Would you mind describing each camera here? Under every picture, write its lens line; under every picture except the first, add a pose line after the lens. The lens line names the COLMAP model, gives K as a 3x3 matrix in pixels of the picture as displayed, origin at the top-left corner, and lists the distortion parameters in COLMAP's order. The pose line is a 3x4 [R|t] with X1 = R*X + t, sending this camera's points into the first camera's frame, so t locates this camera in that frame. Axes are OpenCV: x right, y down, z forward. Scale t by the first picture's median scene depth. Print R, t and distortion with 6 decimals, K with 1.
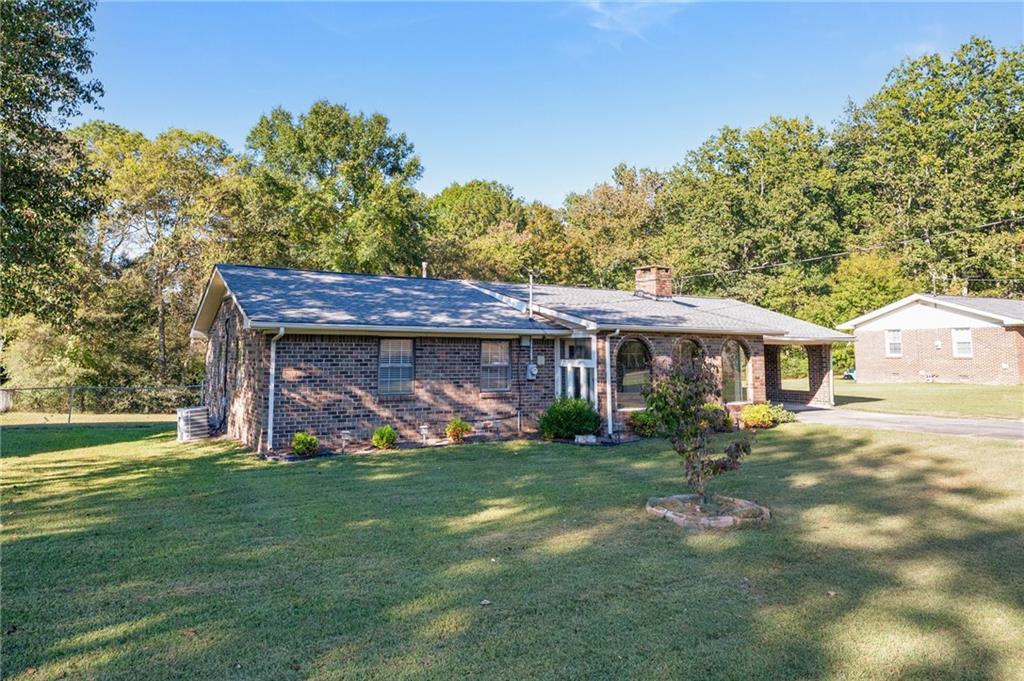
lens RADIAL K [[544.1, 0, 453.3], [0, 544.1, 298.2], [0, 0, 1]] dist [-0.000453, -0.000234]
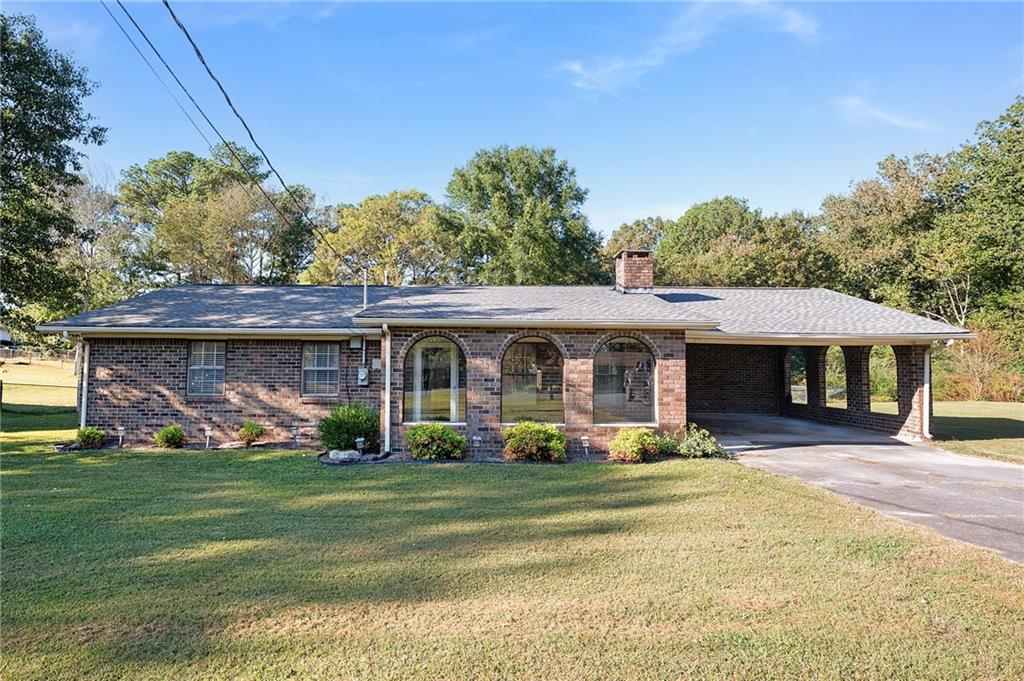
lens RADIAL K [[462.2, 0, 511.8], [0, 462.2, 337.2], [0, 0, 1]] dist [-0.001303, -0.000072]
pose [[0.898801, -0.024937, -0.437647, 0.729895], [0.040290, 0.998854, 0.025830, 0.063000], [0.436501, -0.040849, 0.898776, 0.441340]]
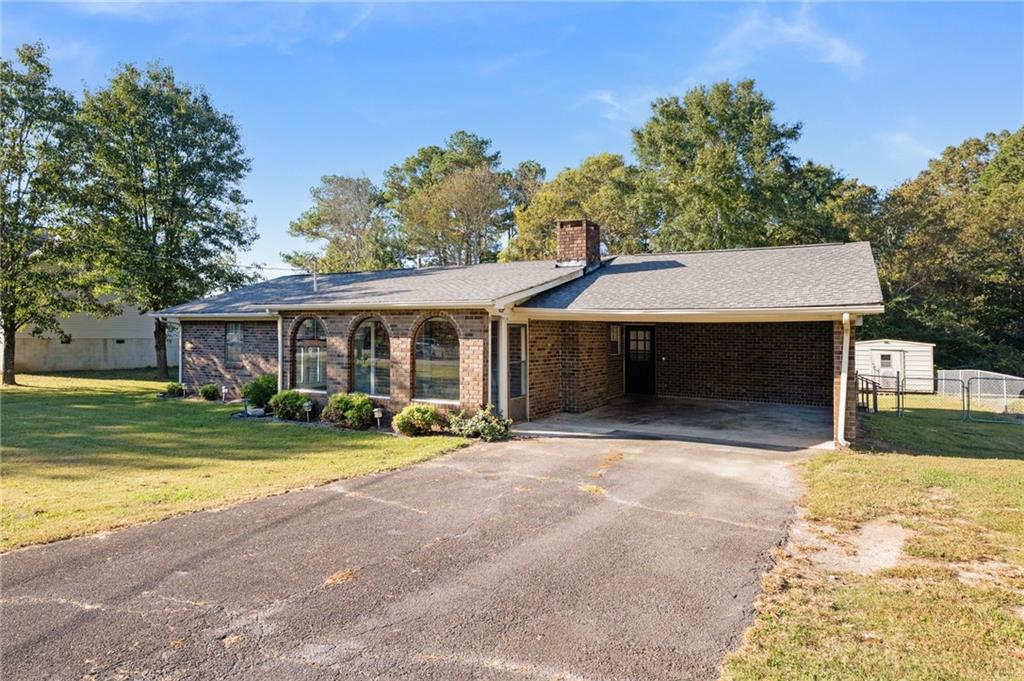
lens RADIAL K [[509.2, 0, 580.7], [0, 509.2, 335.7], [0, 0, 1]] dist [-0.001323, -0.000036]
pose [[0.633117, 0.002402, -0.774052, 1.318589], [0.066963, 0.996076, 0.057862, 0.085014], [0.771154, -0.088466, 0.630472, 0.804532]]
